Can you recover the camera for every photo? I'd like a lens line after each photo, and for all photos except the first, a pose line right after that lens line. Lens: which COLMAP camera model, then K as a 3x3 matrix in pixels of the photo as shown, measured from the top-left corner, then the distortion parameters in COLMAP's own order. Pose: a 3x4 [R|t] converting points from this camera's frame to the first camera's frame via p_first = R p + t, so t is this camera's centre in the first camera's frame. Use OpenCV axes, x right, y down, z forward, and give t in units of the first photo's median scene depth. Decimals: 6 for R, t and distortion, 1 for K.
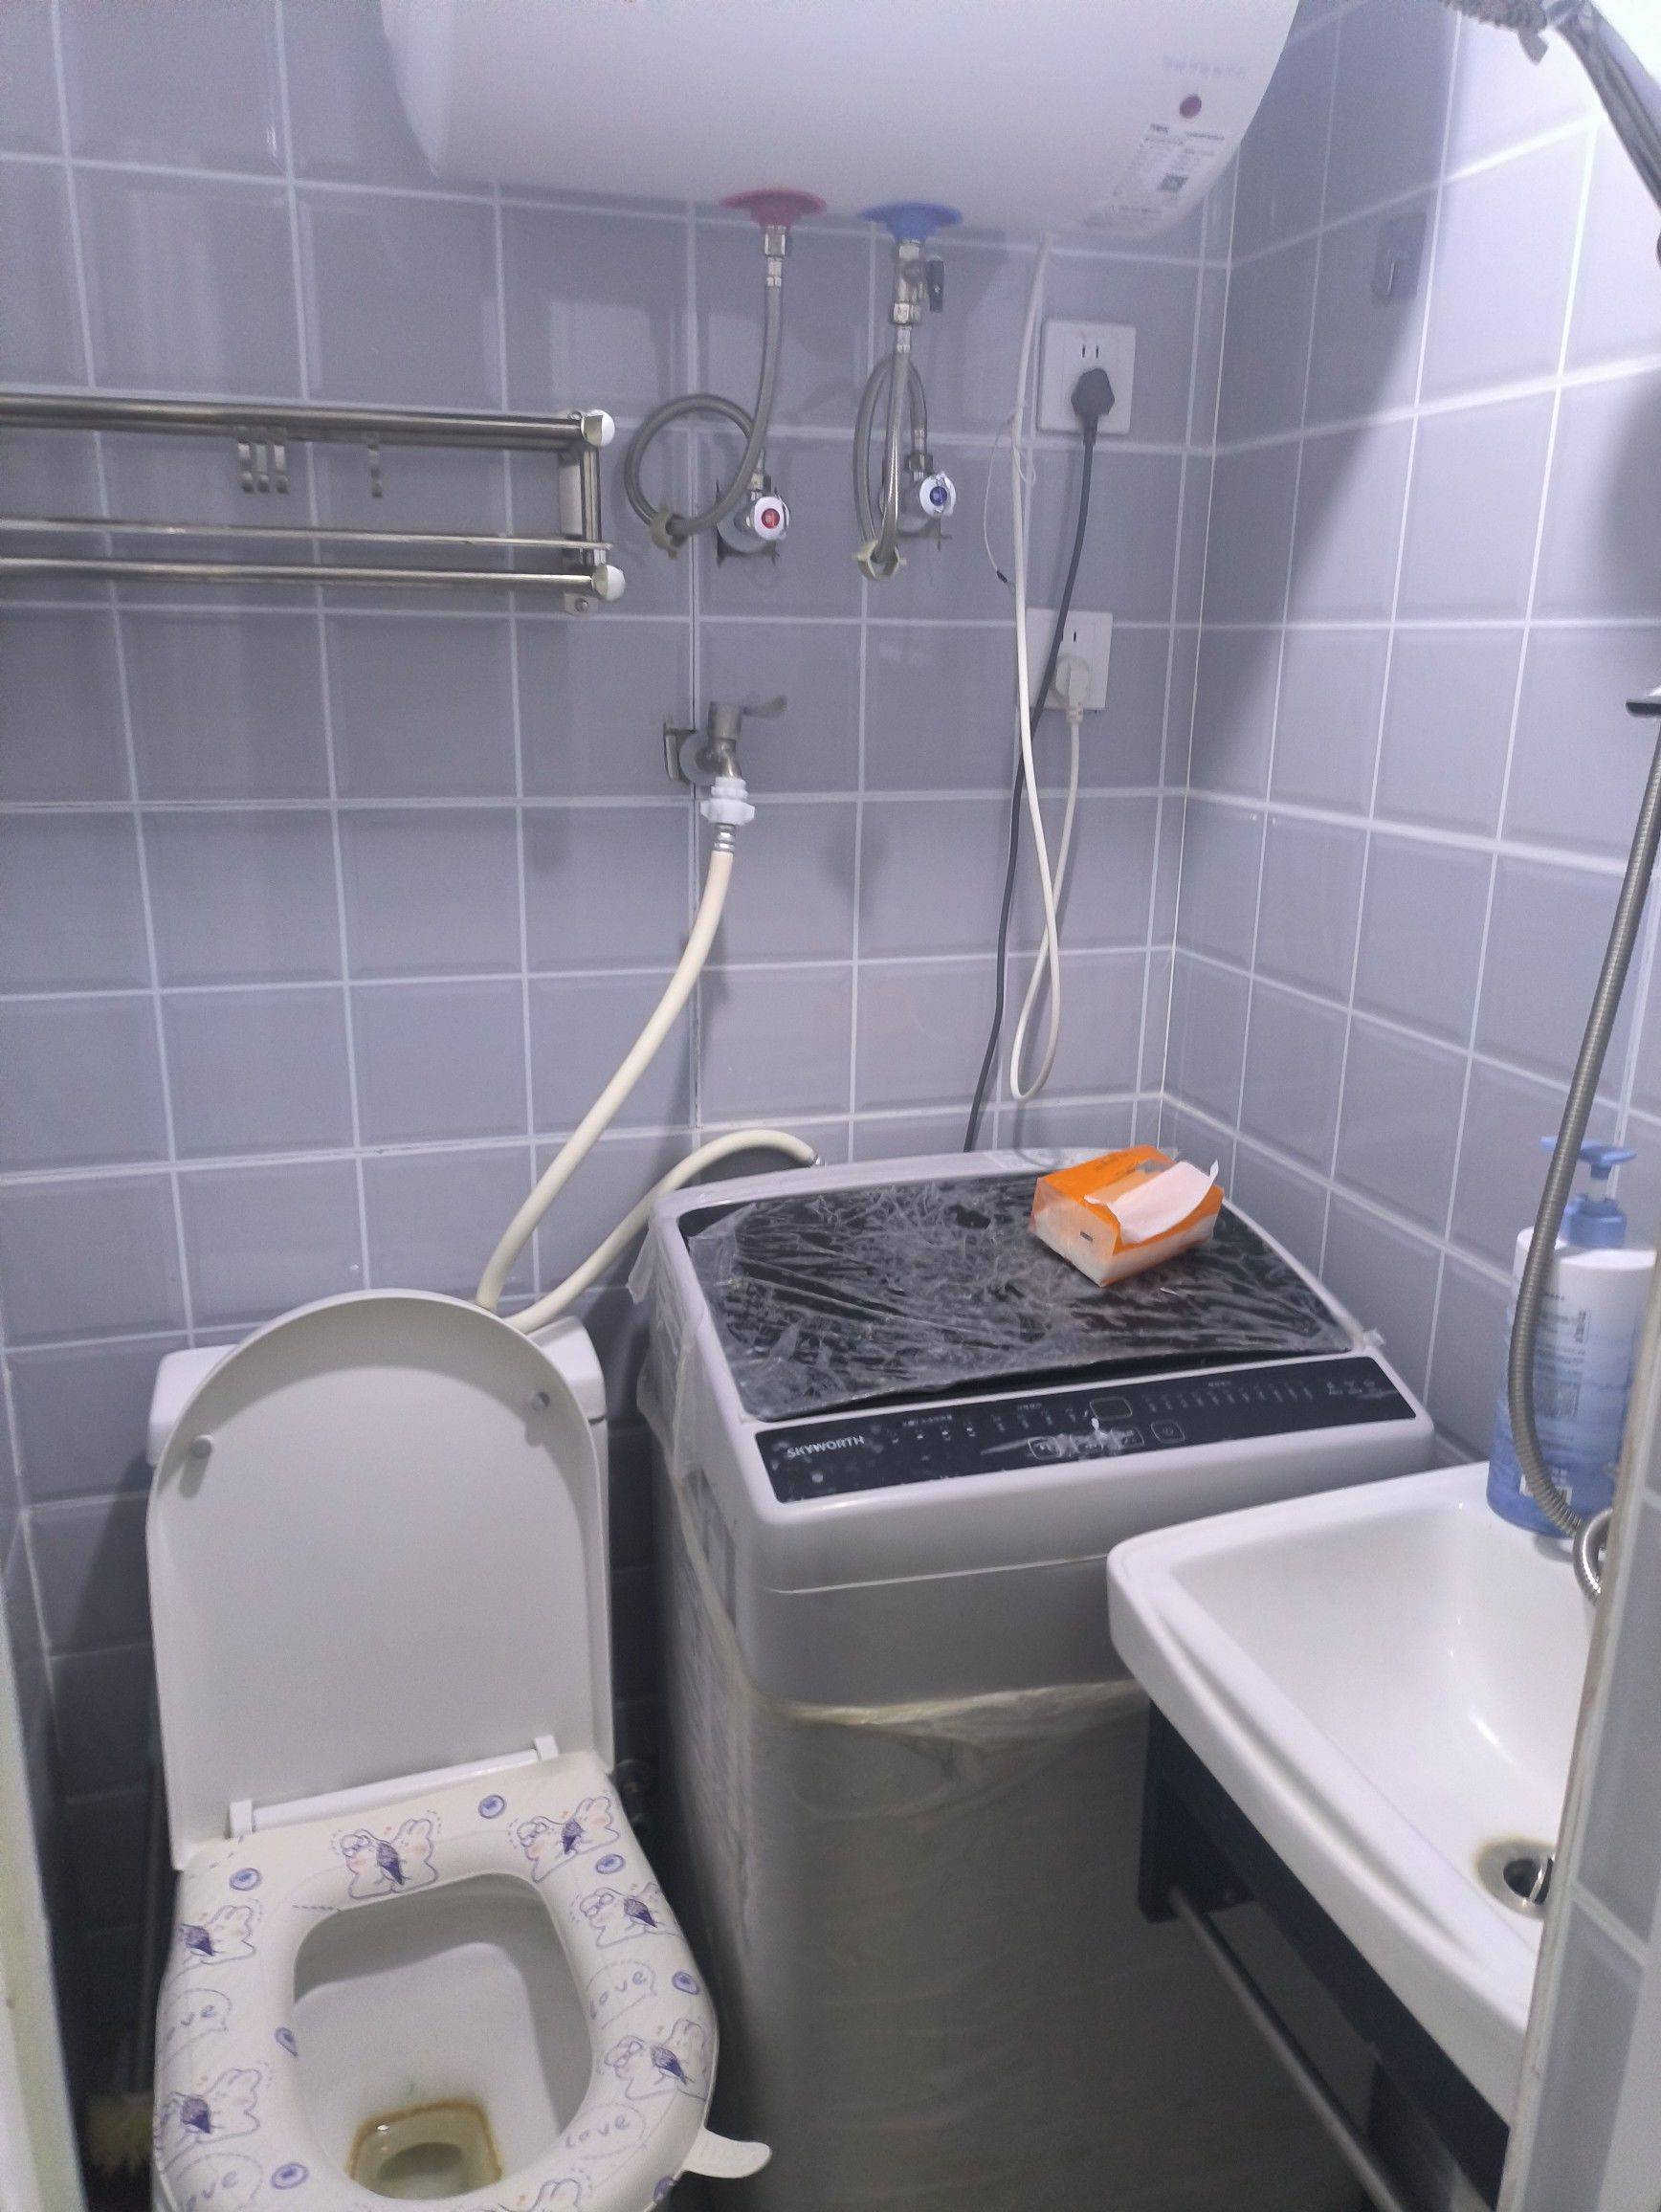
lens RADIAL K [[1647.1, 0, 824.7], [0, 1647.1, 1118.2], [0, 0, 1]] dist [0.009830, 0.002043]
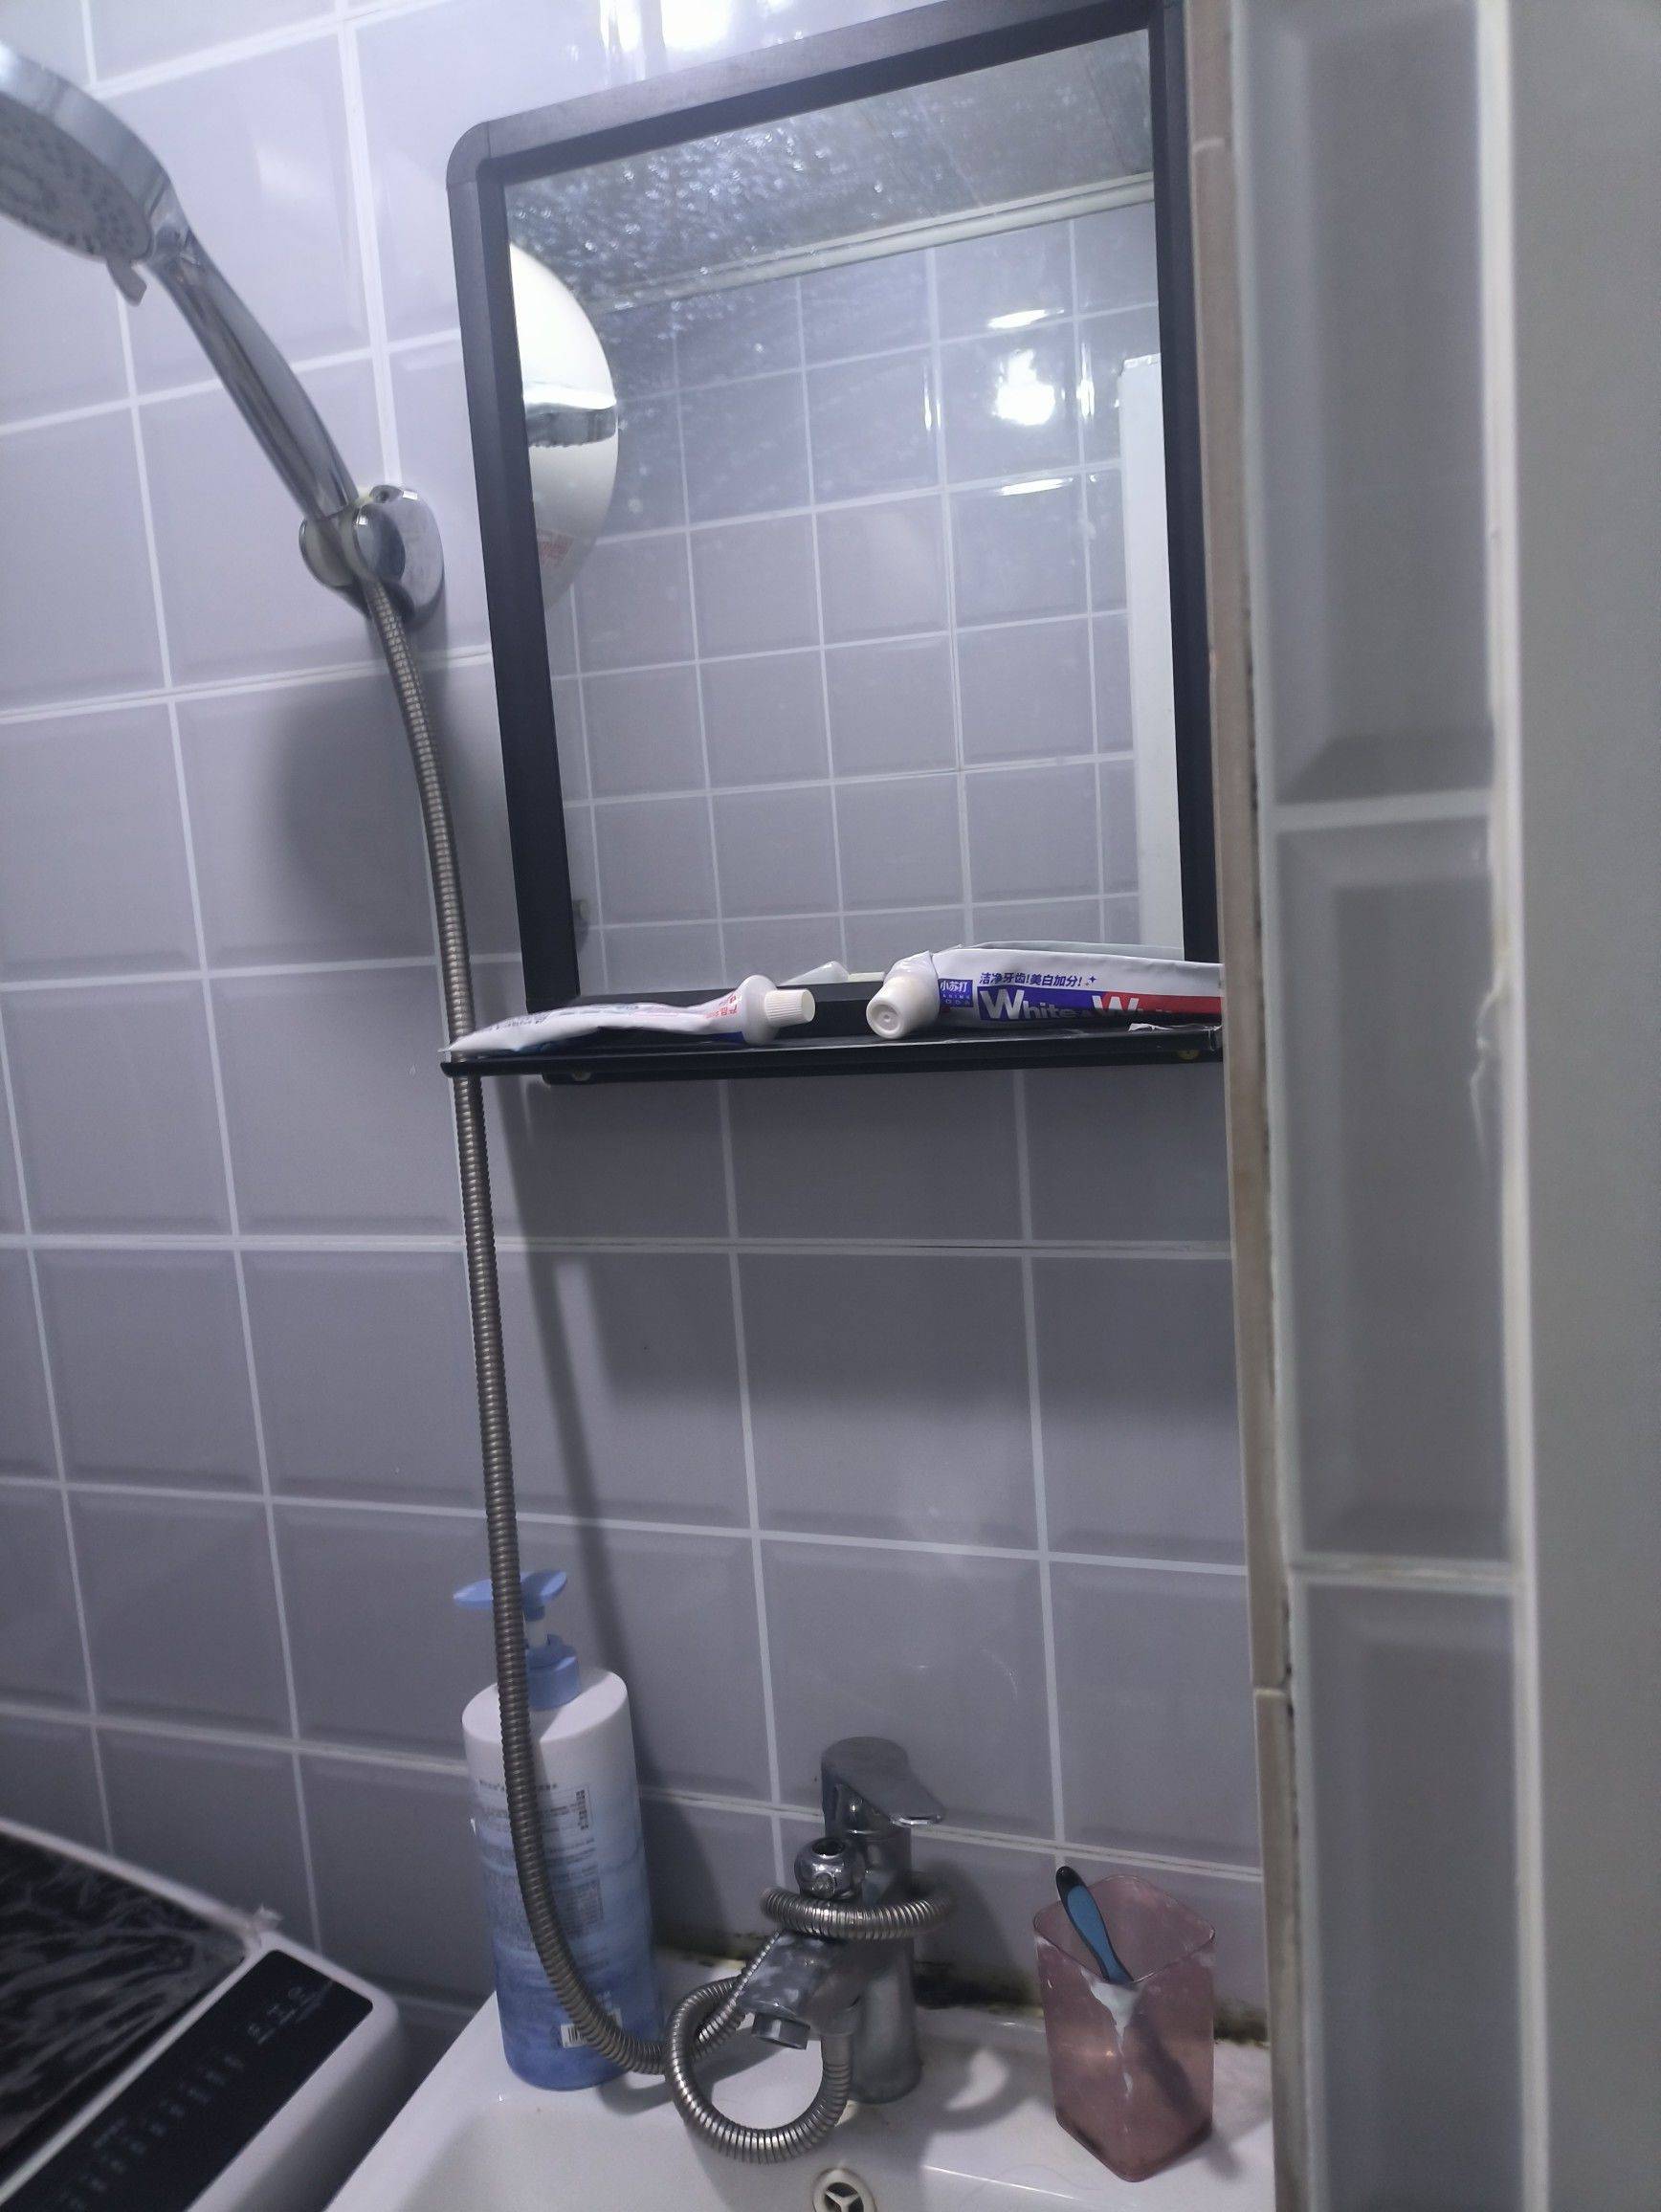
lens RADIAL K [[1647.1, 0, 824.7], [0, 1647.1, 1118.2], [0, 0, 1]] dist [0.009830, 0.002043]
pose [[0.595340, -0.159971, 0.787388, -0.040391], [0.295965, 0.954734, -0.029808, -0.111460], [-0.746977, 0.250785, 0.615737, 0.275382]]
